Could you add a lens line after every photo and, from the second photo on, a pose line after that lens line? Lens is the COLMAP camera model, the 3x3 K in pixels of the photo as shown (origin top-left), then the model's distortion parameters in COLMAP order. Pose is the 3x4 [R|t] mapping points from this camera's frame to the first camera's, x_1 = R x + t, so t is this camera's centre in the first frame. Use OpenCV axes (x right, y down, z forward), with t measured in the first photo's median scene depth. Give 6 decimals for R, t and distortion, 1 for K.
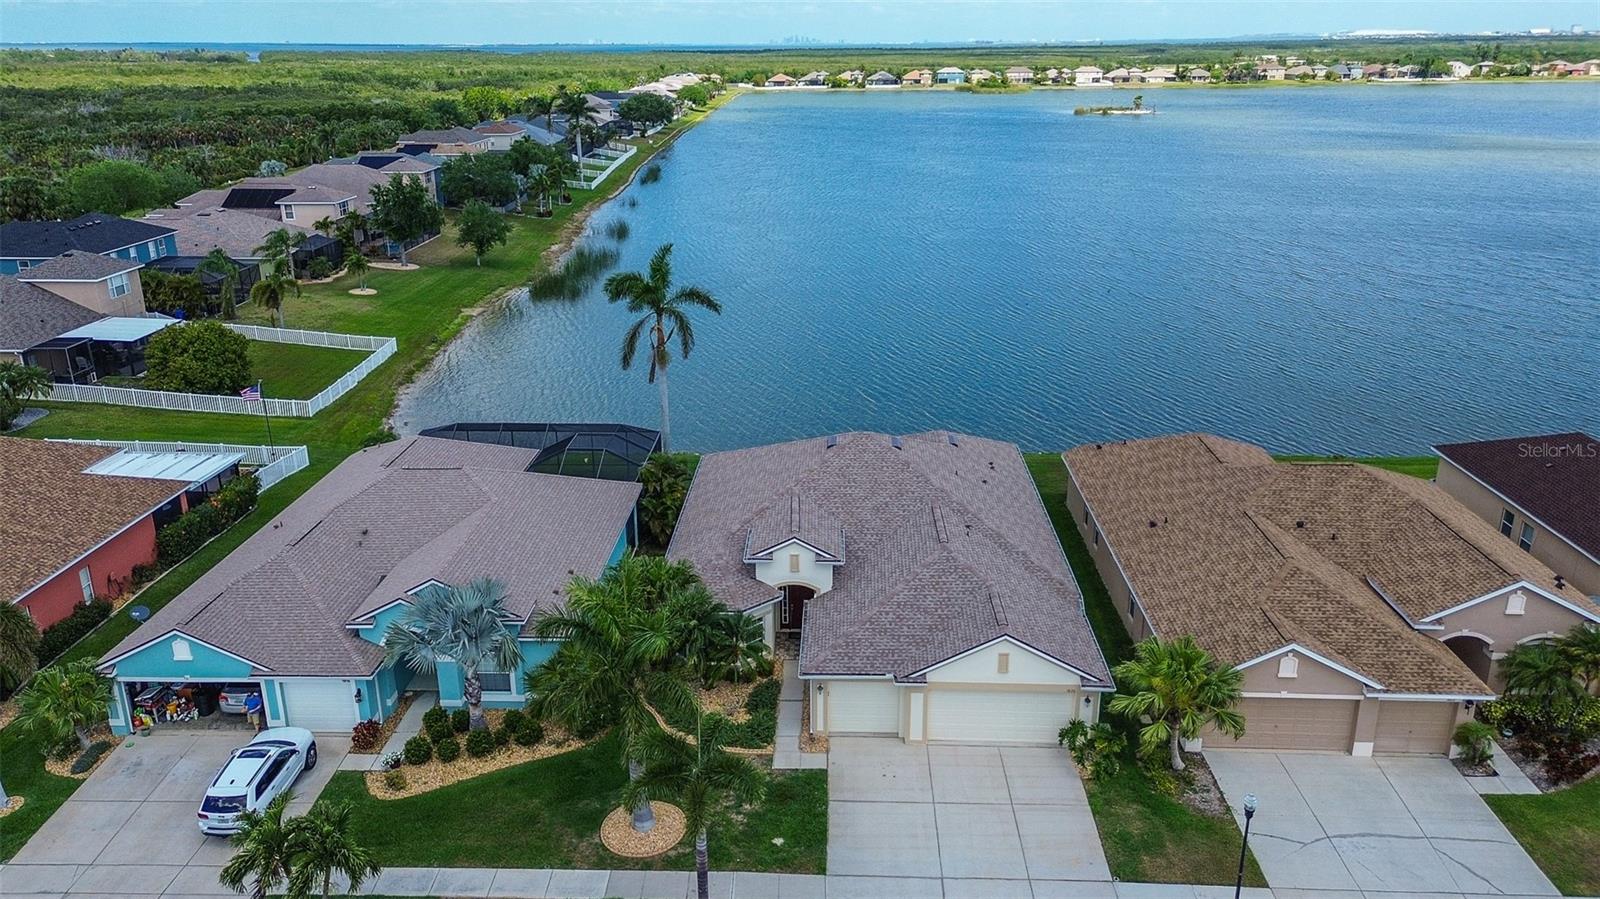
lens RADIAL K [[1176.2, 0, 800.0], [0, 1176.2, 449.5], [0, 0, 1]] dist [0.074338, -0.044816]
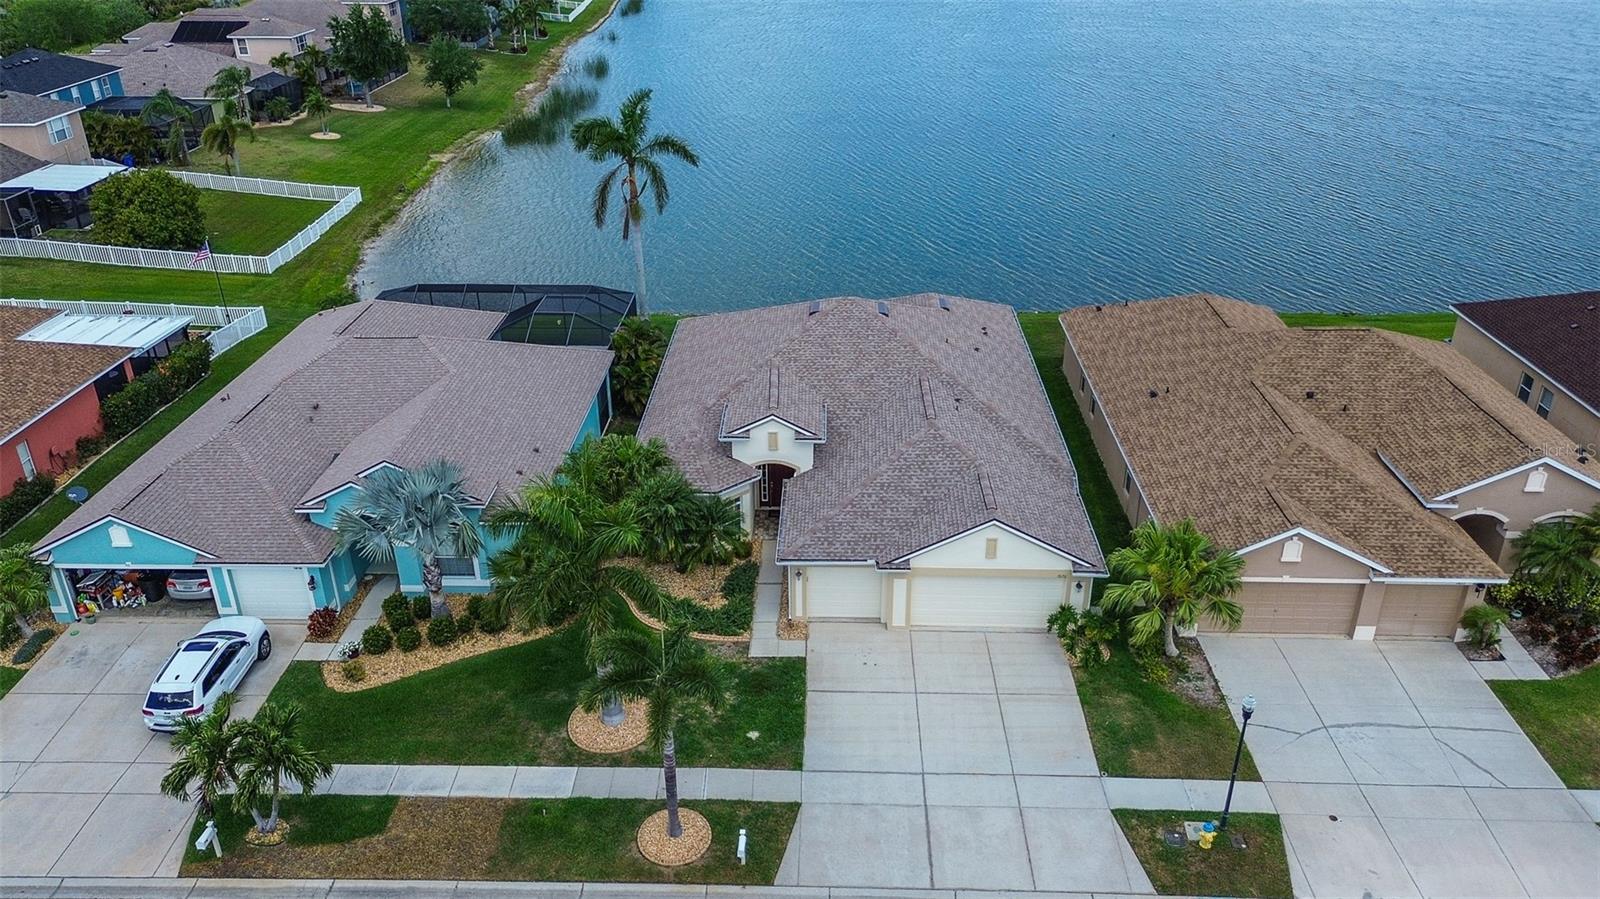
lens RADIAL K [[1176.2, 0, 800.0], [0, 1176.2, 449.5], [0, 0, 1]] dist [0.074338, -0.044816]
pose [[0.999985, -0.003766, 0.003998, 0.013961], [0.003216, 0.991573, 0.129508, -0.019306], [-0.004452, -0.129493, 0.991570, 0.068108]]
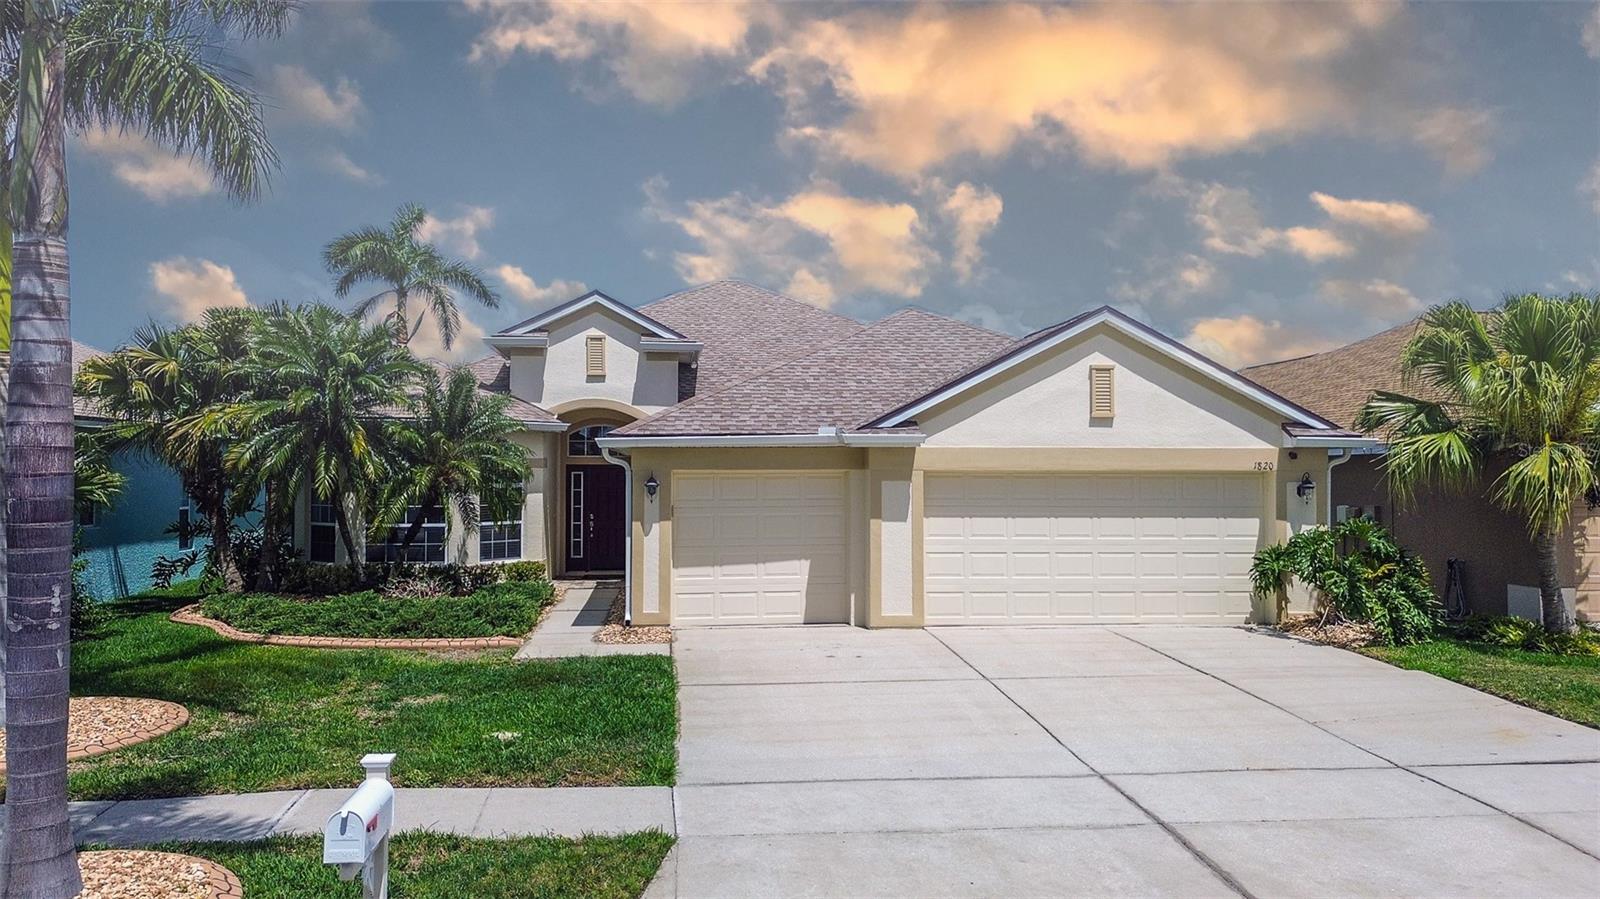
lens RADIAL K [[1176.2, 0, 800.0], [0, 1176.2, 449.5], [0, 0, 1]] dist [0.074338, -0.044816]
pose [[0.989435, 0.011780, 0.144498, 0.008663], [0.038618, 0.939266, -0.341010, 0.310474], [-0.139740, 0.342987, 0.928888, 0.593150]]
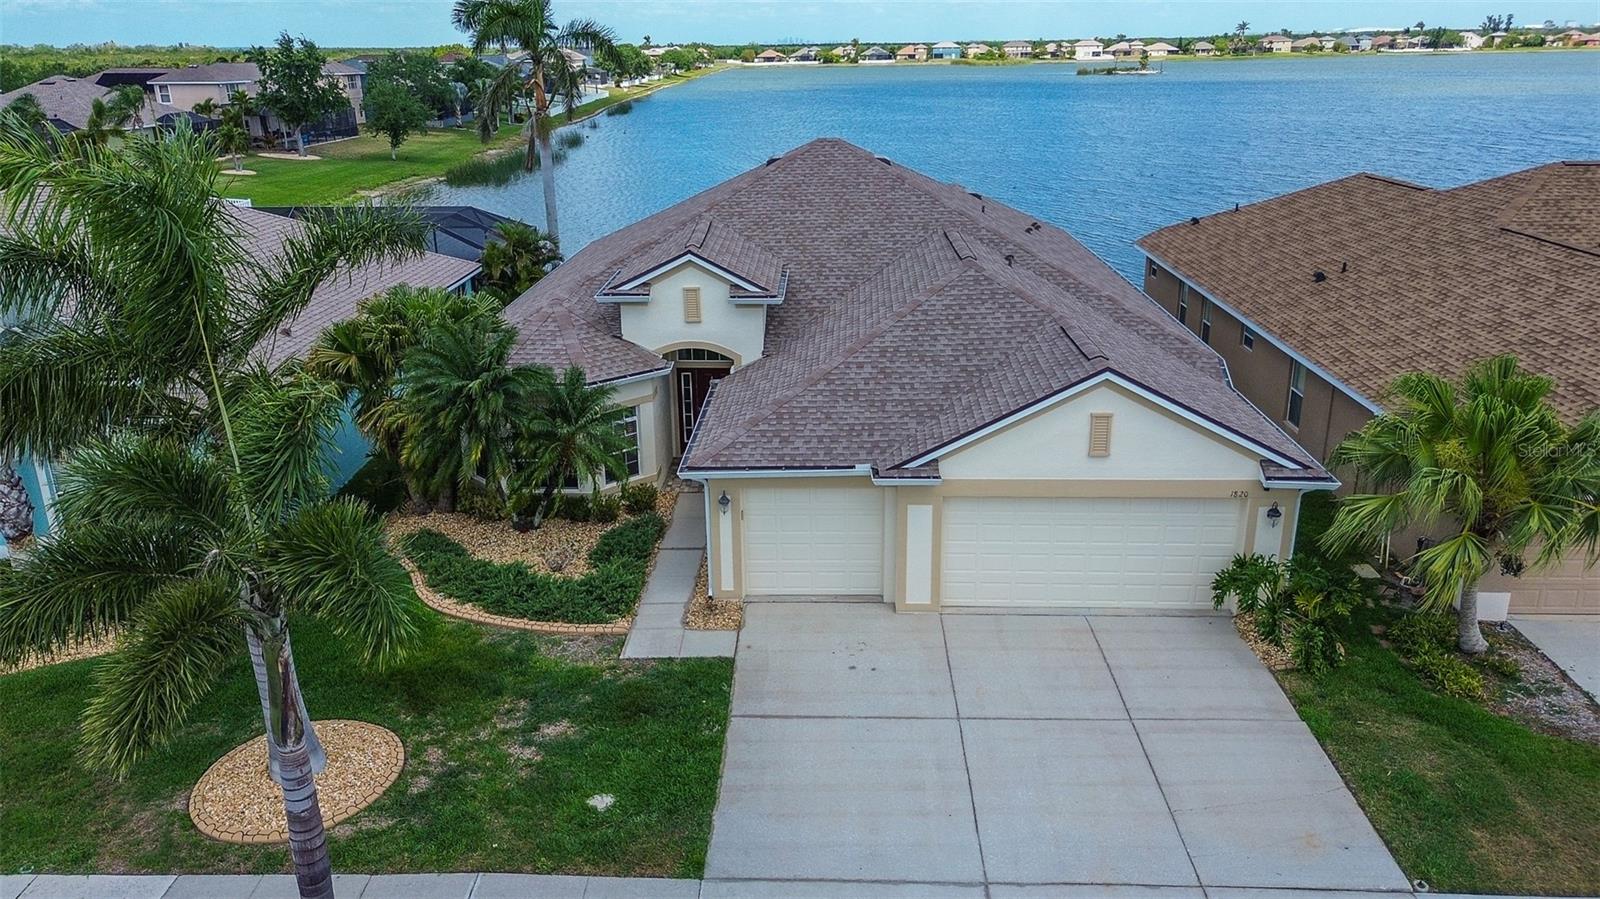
lens RADIAL K [[1176.2, 0, 800.0], [0, 1176.2, 449.5], [0, 0, 1]] dist [0.074338, -0.044816]
pose [[0.999975, -0.006650, 0.002540, 0.045384], [0.006654, 0.999976, -0.001705, 0.172629], [-0.002529, 0.001722, 0.999995, 0.481538]]
